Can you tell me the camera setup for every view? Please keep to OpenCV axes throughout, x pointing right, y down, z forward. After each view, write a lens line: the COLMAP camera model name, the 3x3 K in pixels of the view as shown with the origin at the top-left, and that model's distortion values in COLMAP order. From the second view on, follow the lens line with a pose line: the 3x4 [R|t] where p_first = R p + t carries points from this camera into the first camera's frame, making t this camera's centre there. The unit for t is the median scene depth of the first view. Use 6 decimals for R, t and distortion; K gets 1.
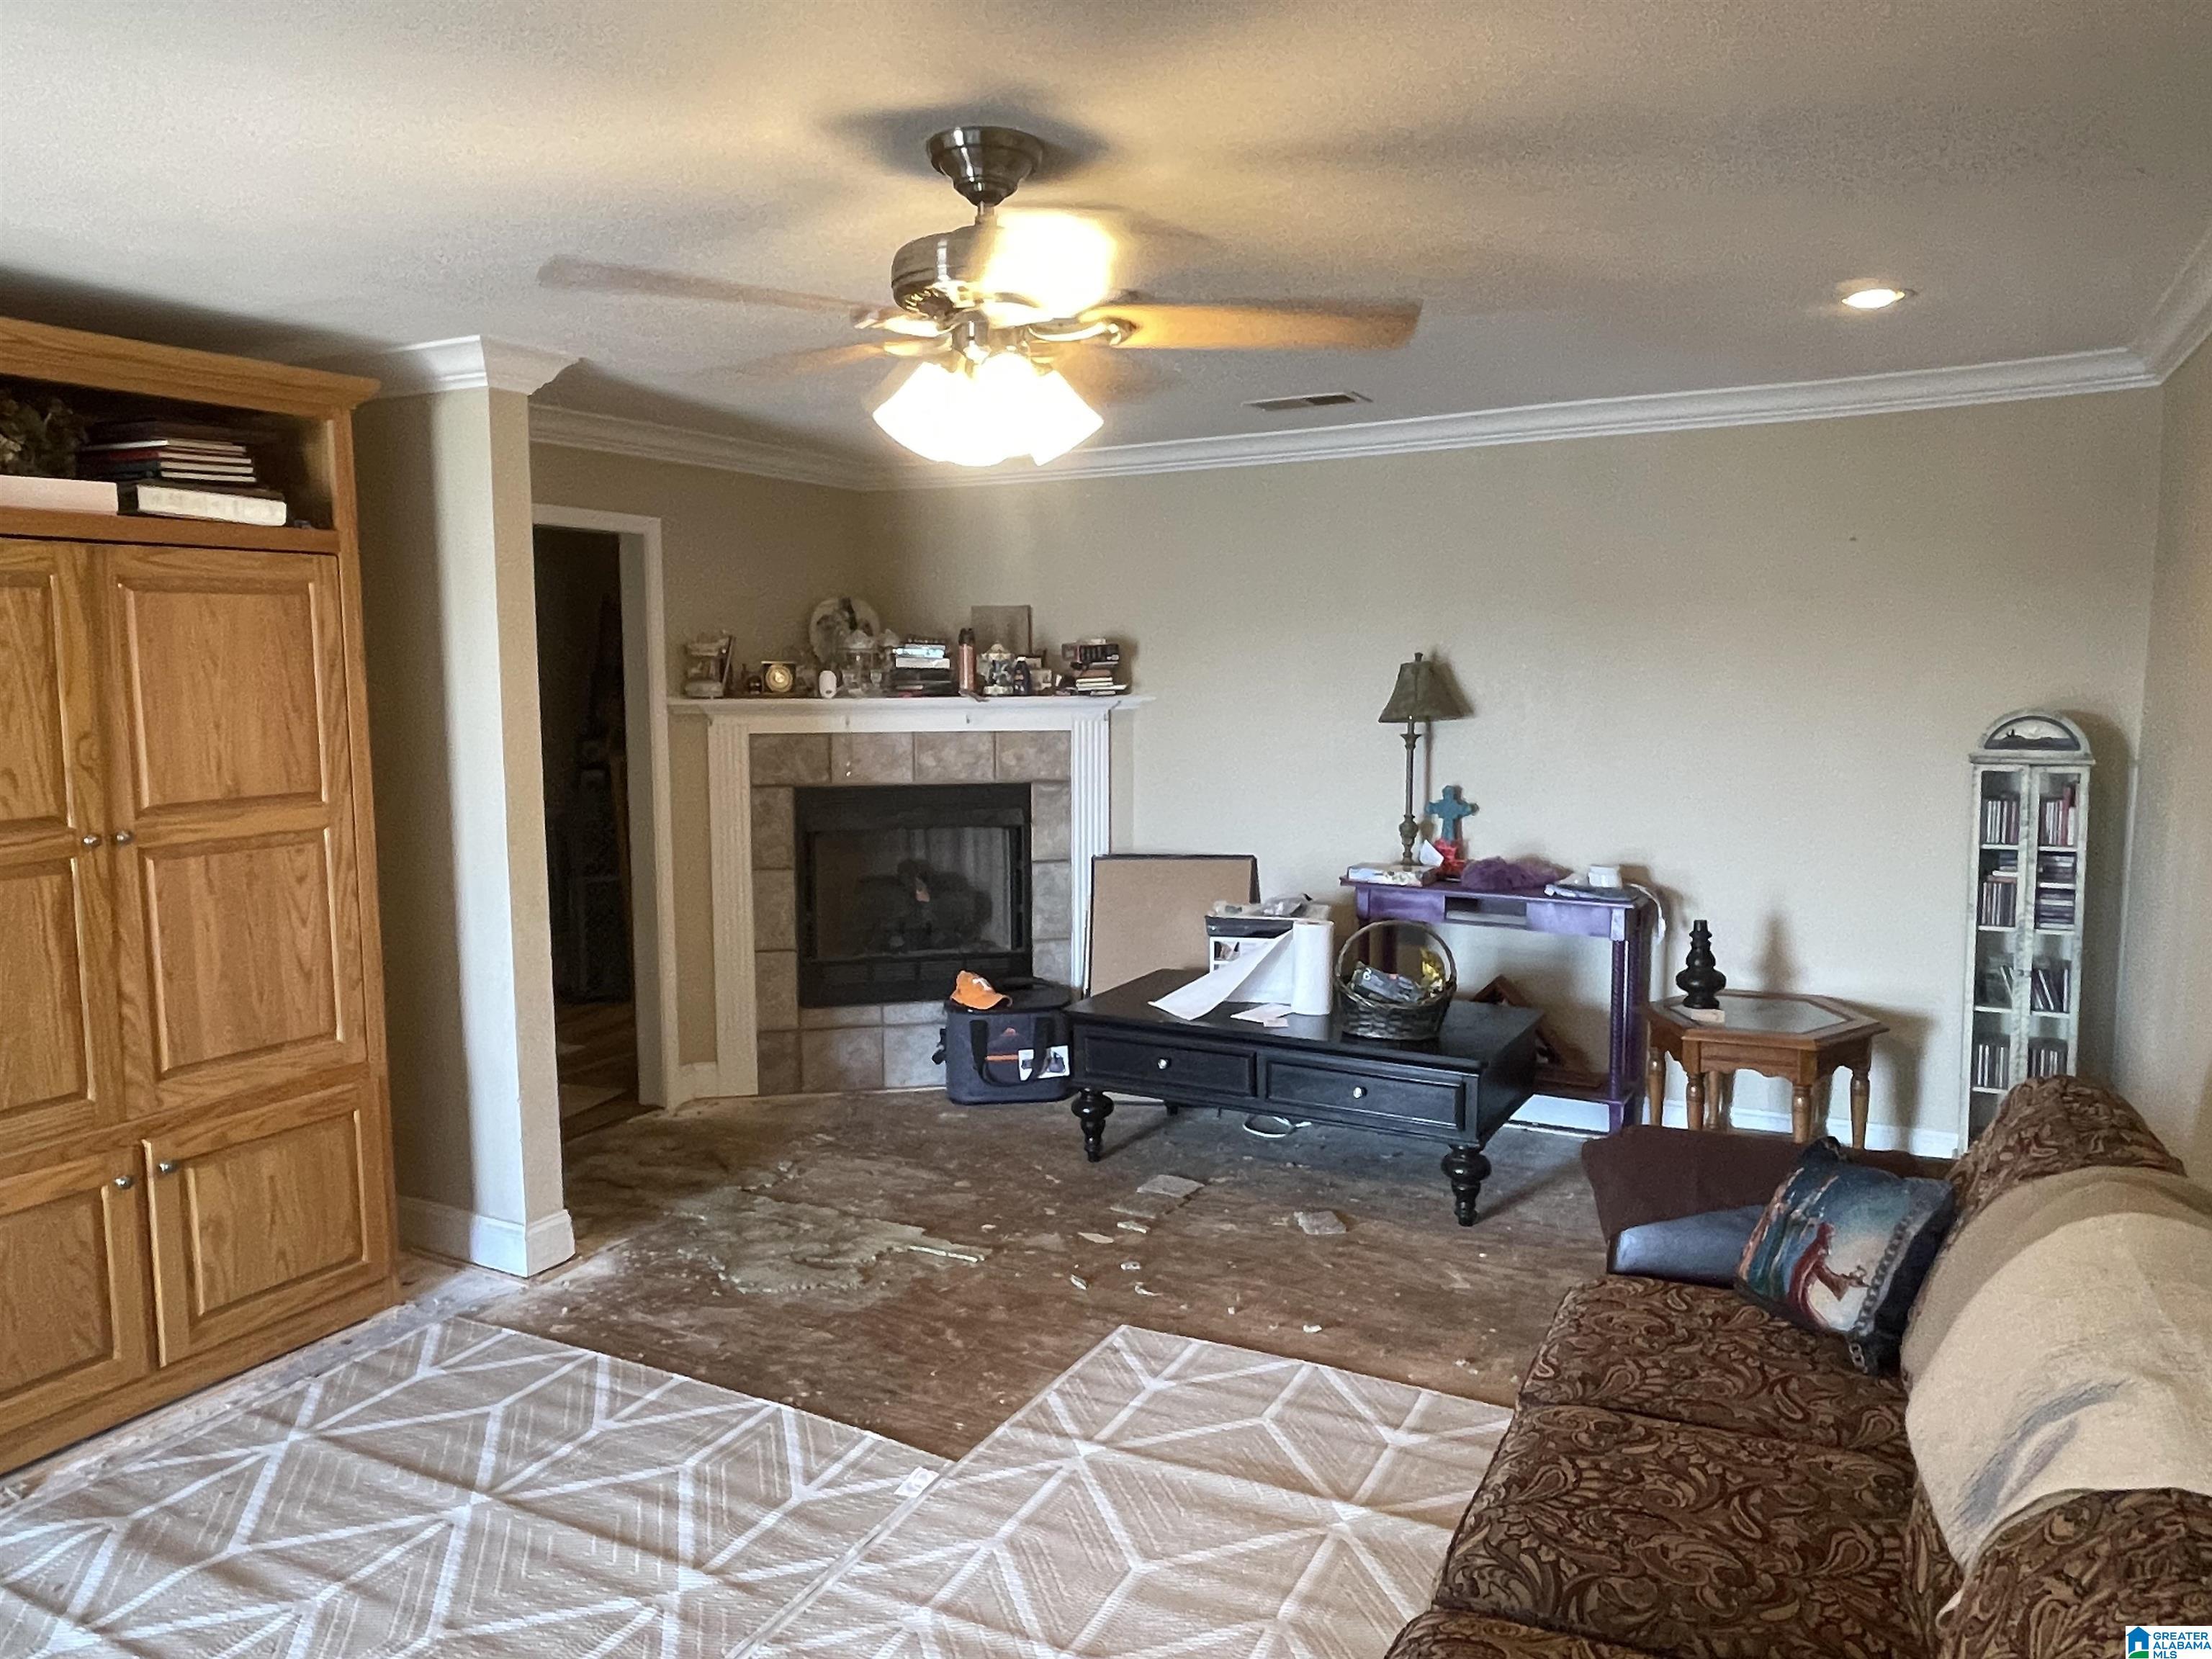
lens RADIAL K [[1491.4, 0, 1108.3], [0, 1491.4, 830.9], [0, 0, 1]] dist [-0.004002, -0.007887]
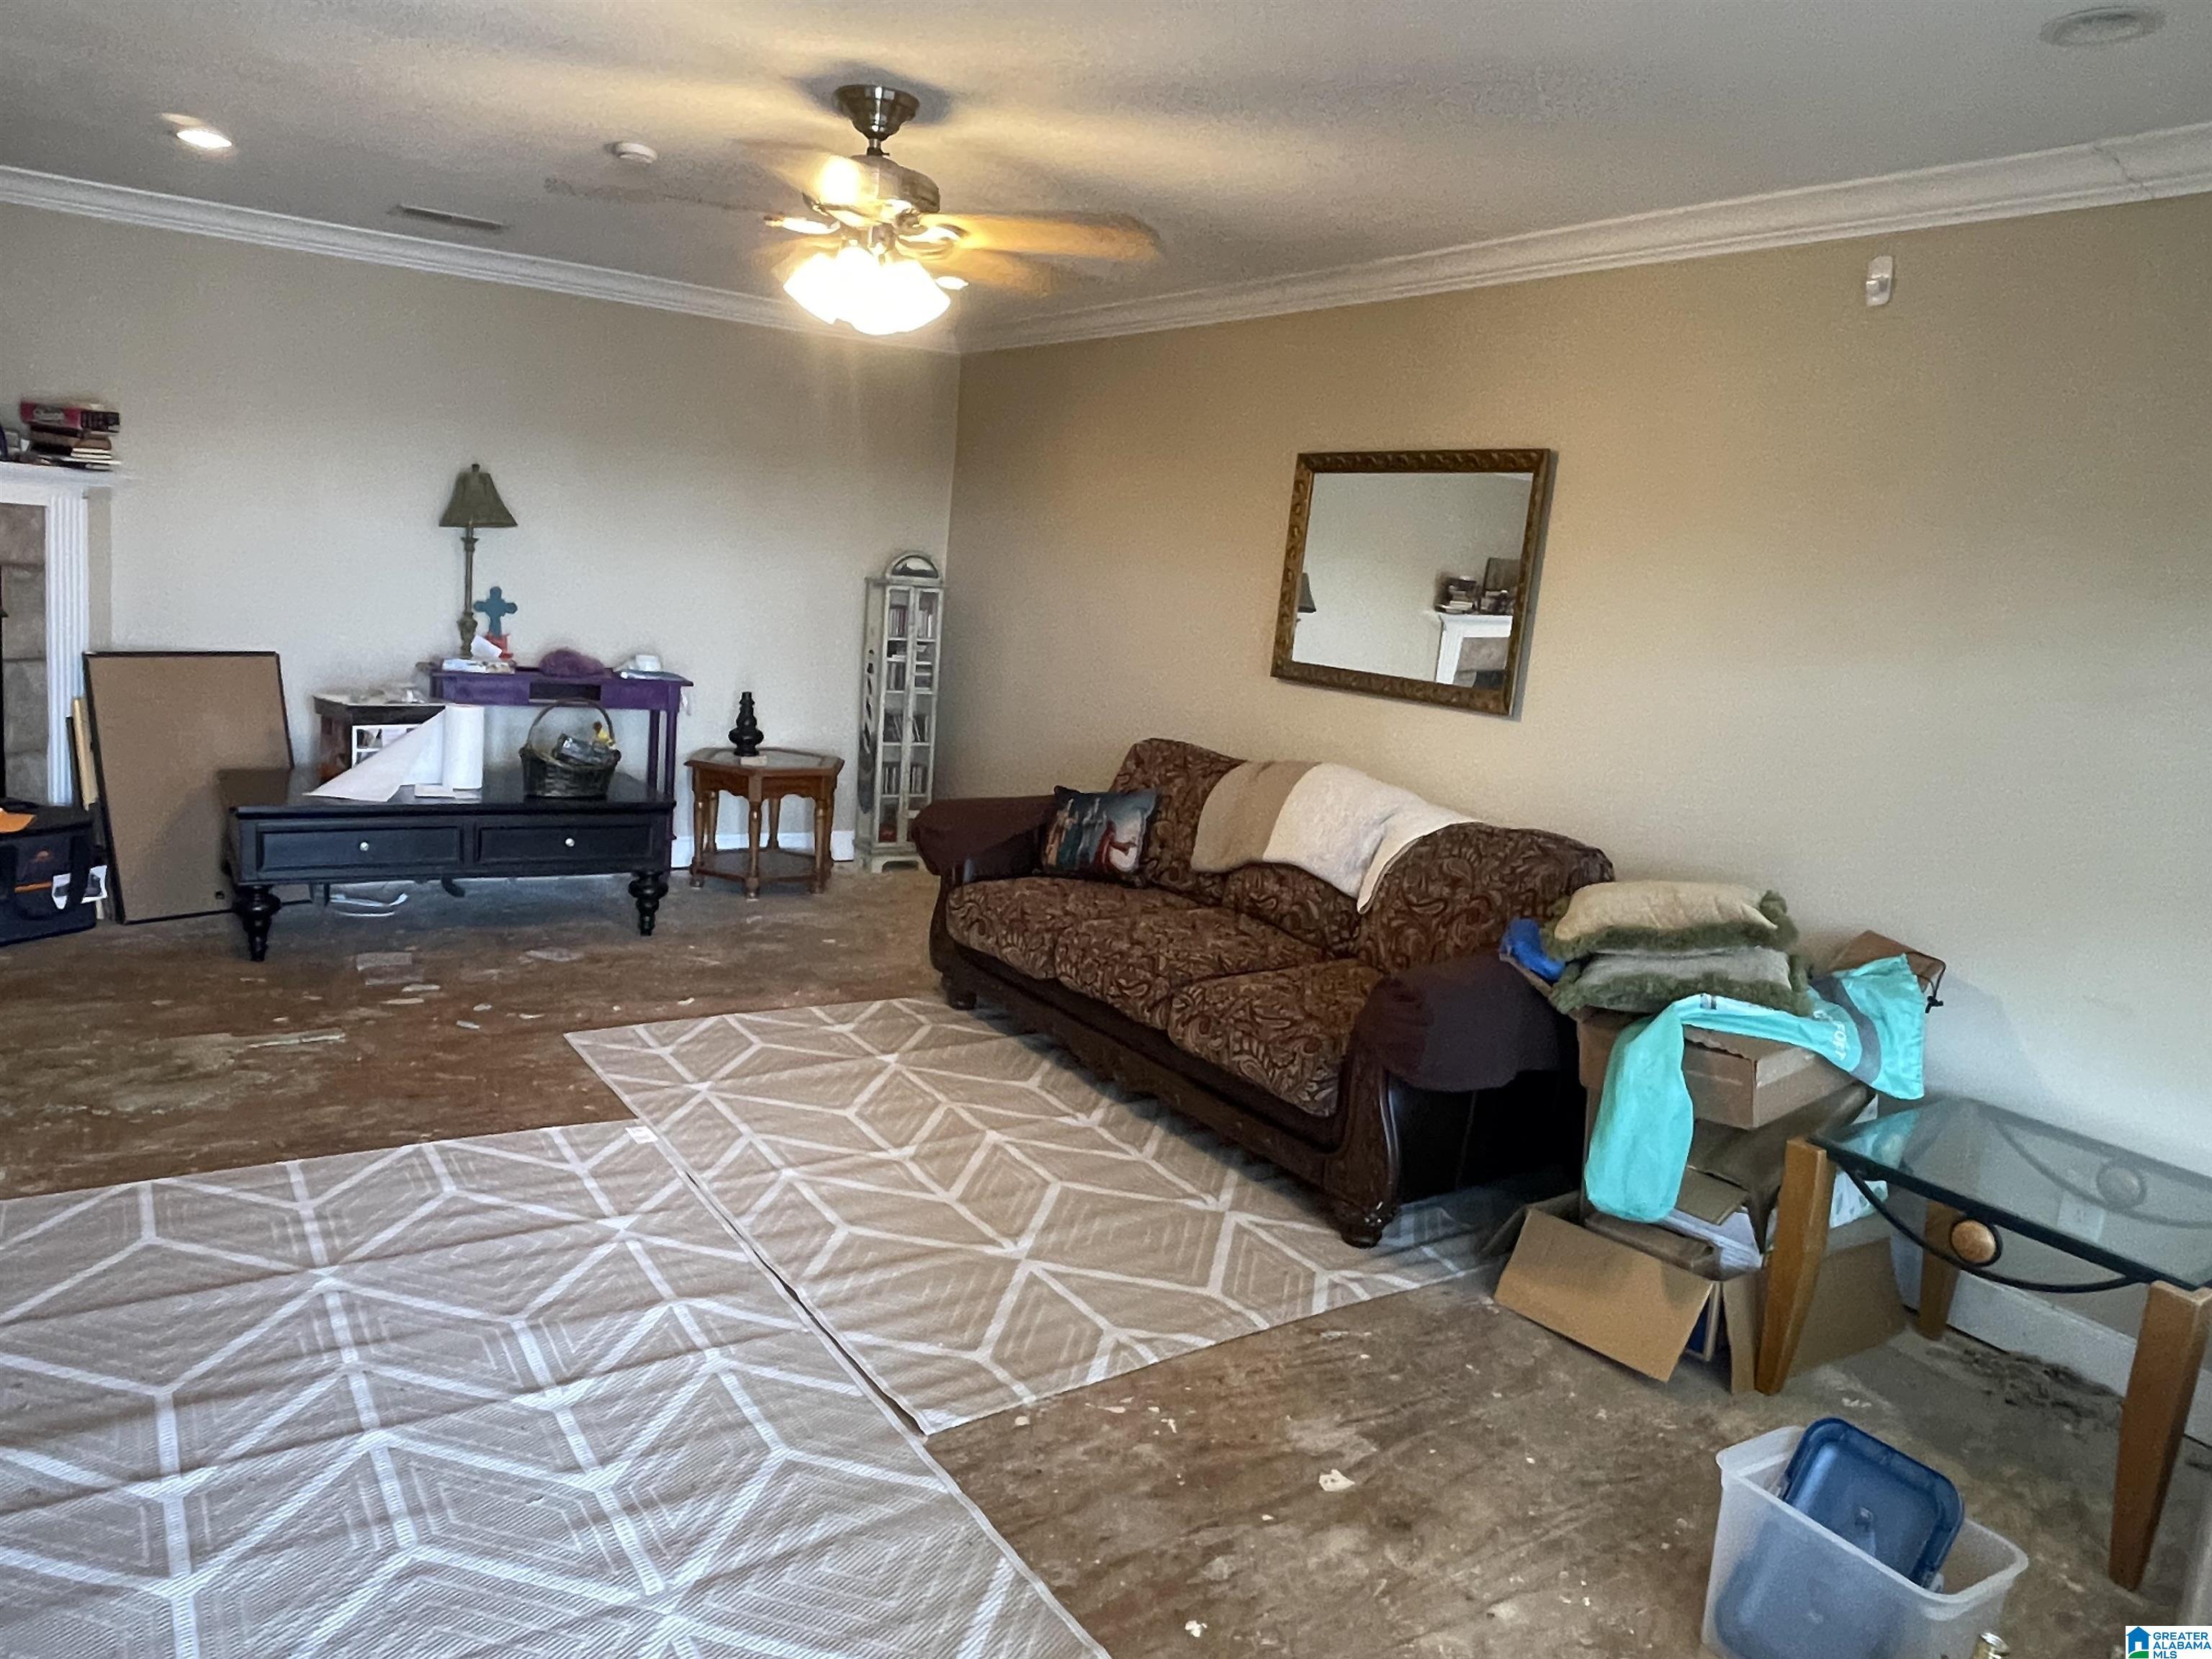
lens RADIAL K [[1491.4, 0, 1111.2], [0, 1491.4, 825.6], [0, 0, 1]] dist [-0.004002, -0.007887]
pose [[0.466666, -0.100203, 0.878739, -0.661250], [0.007925, 0.993995, 0.109137, 0.035317], [-0.884398, -0.043966, 0.464658, 0.064556]]
